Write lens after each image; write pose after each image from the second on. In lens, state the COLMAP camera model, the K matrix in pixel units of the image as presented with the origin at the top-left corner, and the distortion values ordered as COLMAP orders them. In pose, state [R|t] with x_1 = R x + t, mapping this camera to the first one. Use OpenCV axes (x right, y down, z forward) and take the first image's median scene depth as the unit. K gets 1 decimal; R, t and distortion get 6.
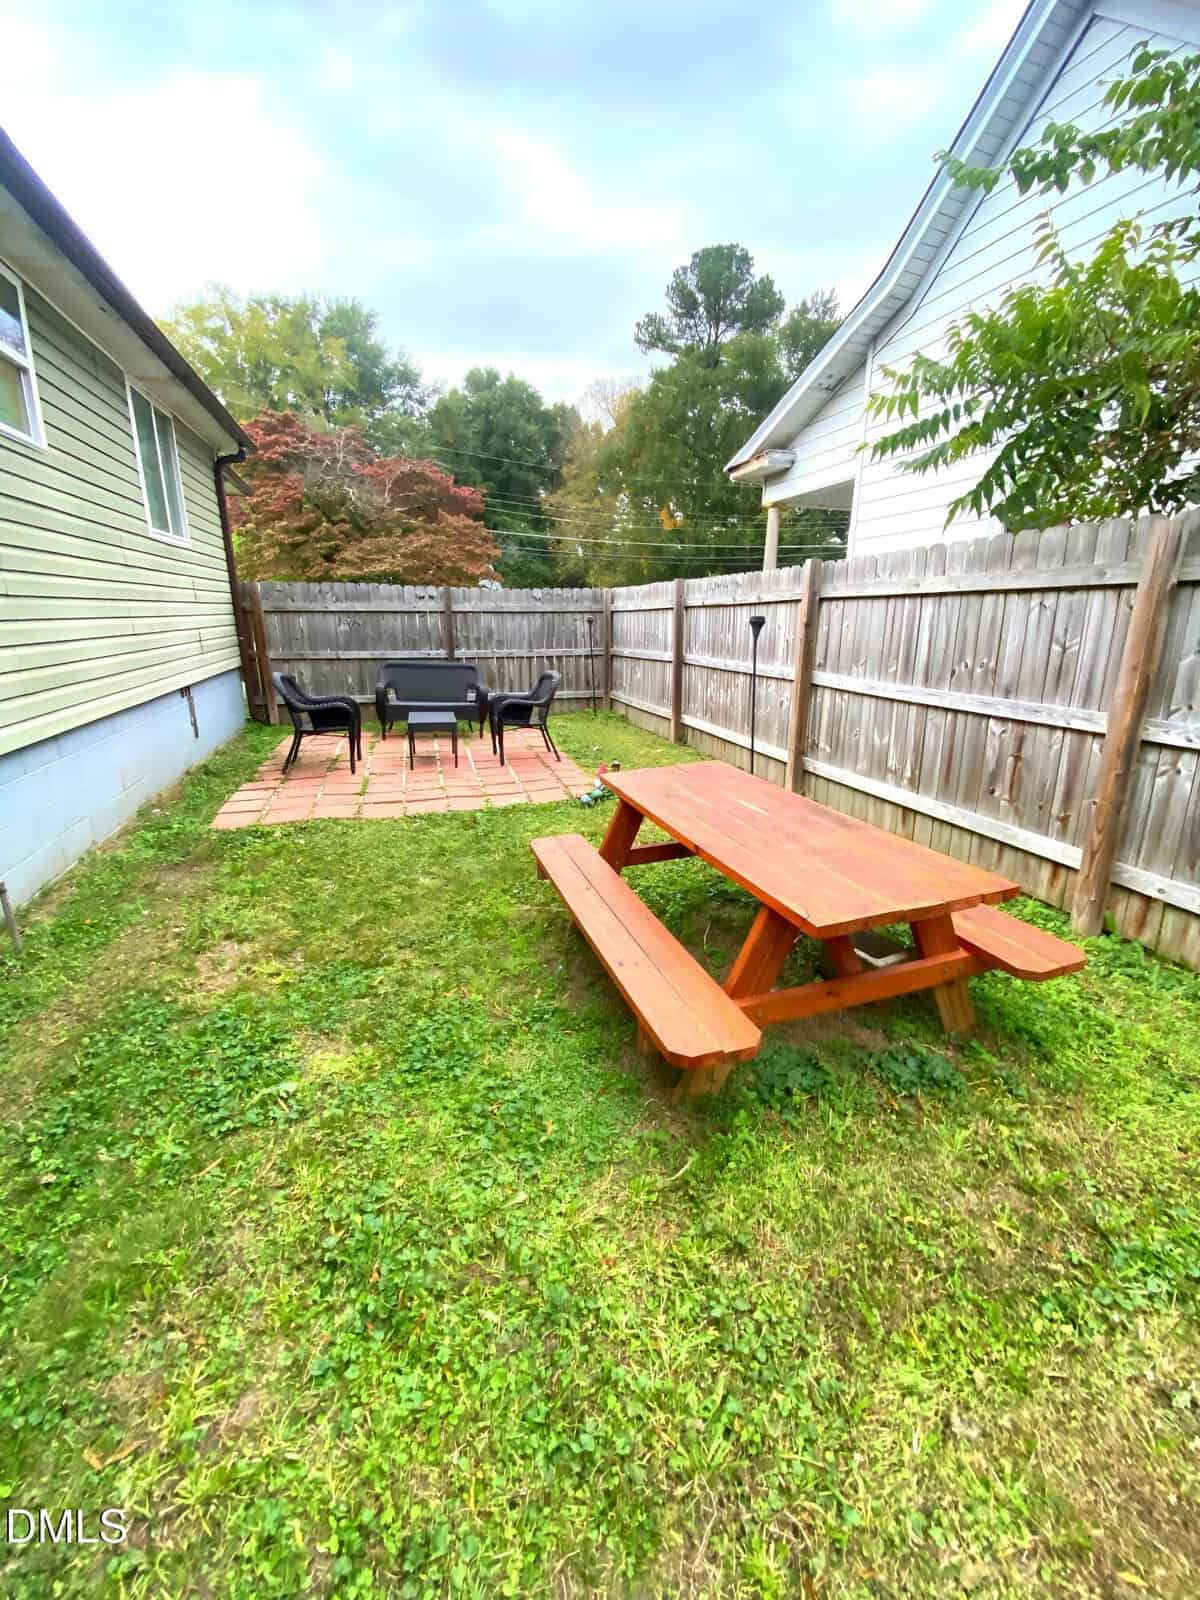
lens RADIAL K [[649.6, 0, 600.0], [0, 649.6, 800.0], [0, 0, 1]] dist [0.013385, -0.031720]
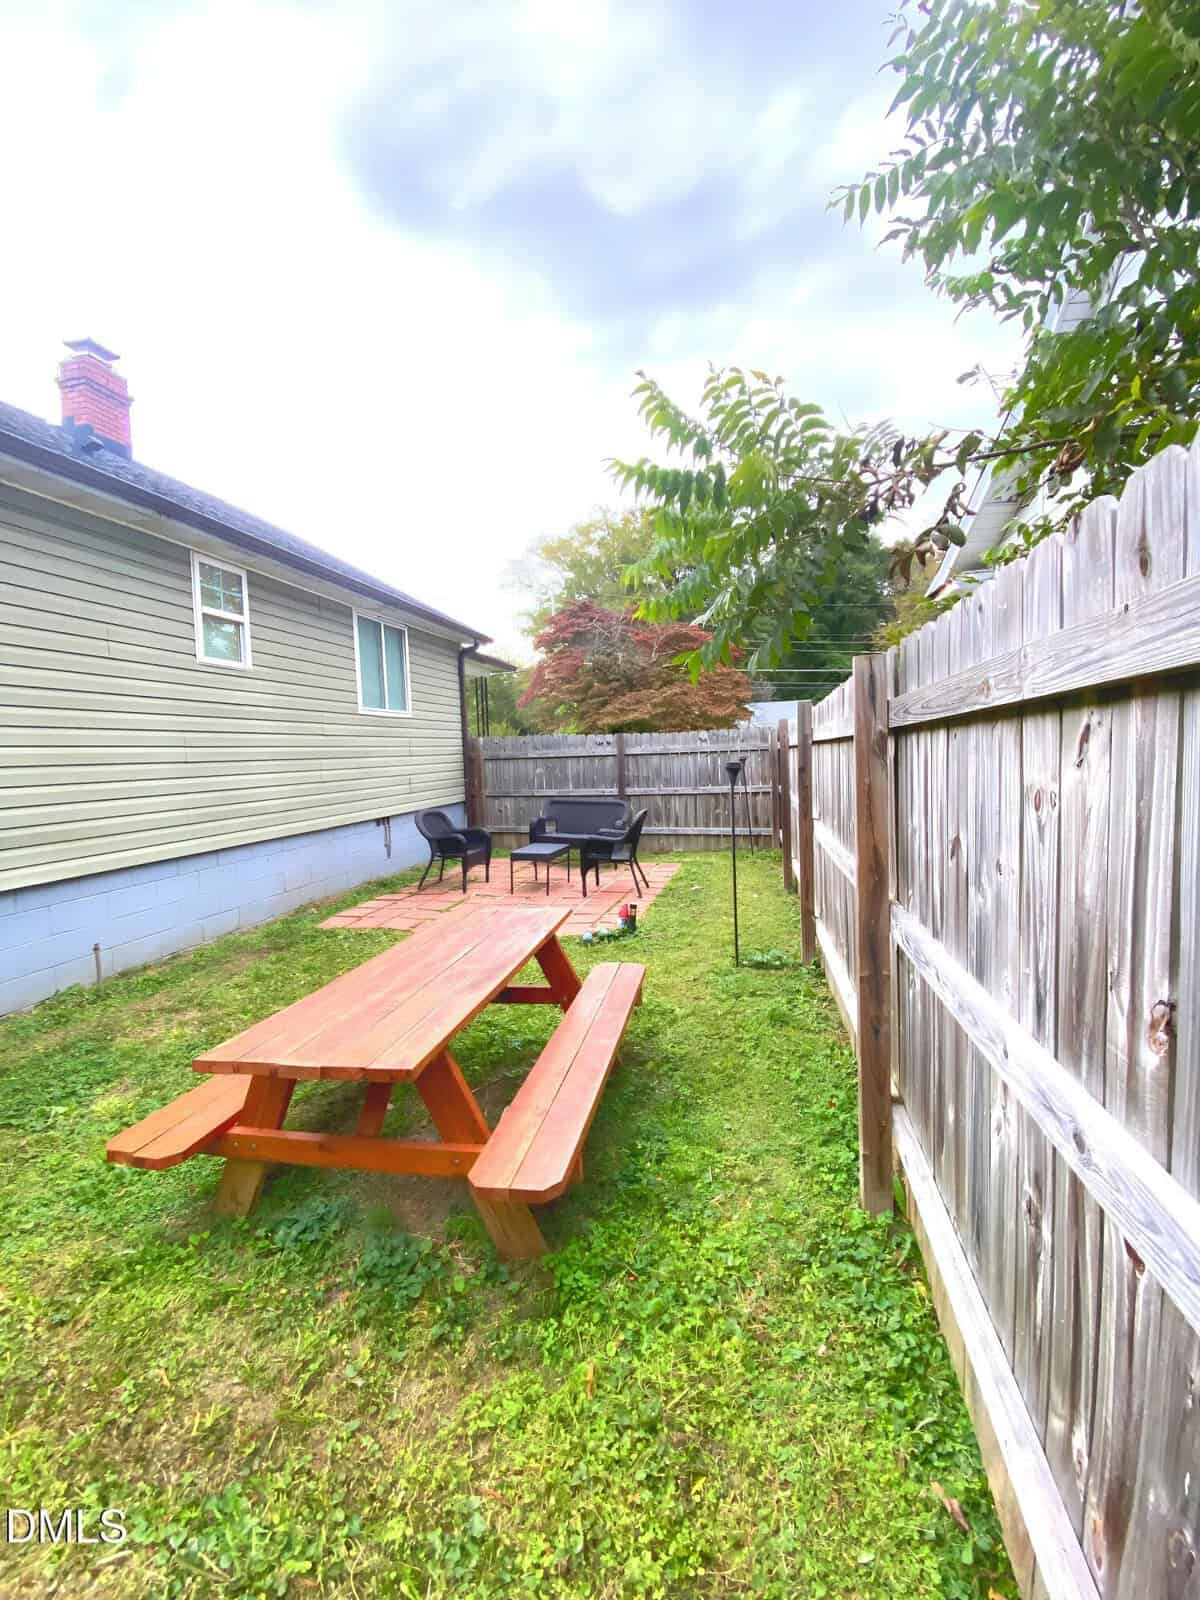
lens RADIAL K [[644.7, 0, 599.1], [0, 644.7, 789.0], [0, 0, 1]] dist [0.027095, -0.030291]
pose [[0.864046, -0.002445, -0.503407, 0.295744], [-0.104675, 0.977259, -0.184410, -0.024257], [0.492410, 0.212033, 0.844141, 0.059187]]
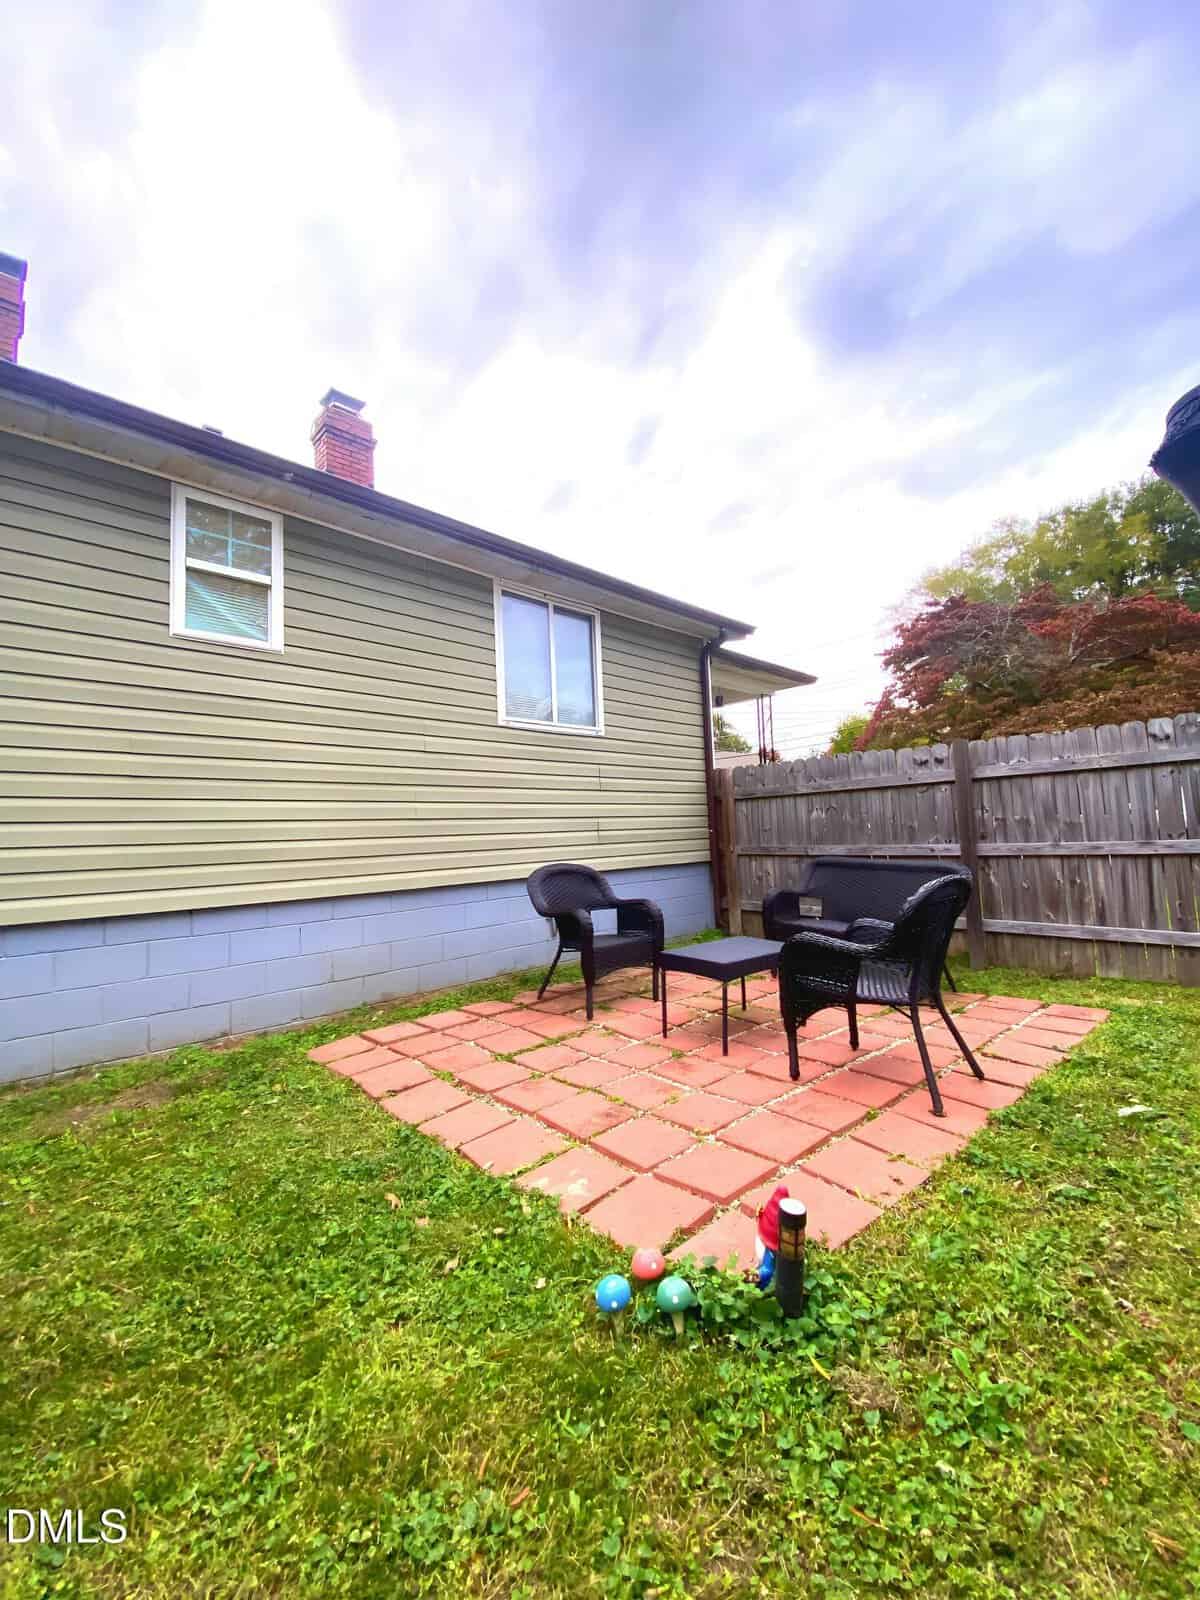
lens RADIAL K [[644.7, 0, 599.1], [0, 644.7, 789.0], [0, 0, 1]] dist [0.027095, -0.030291]
pose [[0.441931, -0.087448, -0.892776, 0.151455], [-0.210465, 0.957350, -0.197955, -0.094422], [0.872010, 0.275381, 0.404678, 0.474756]]
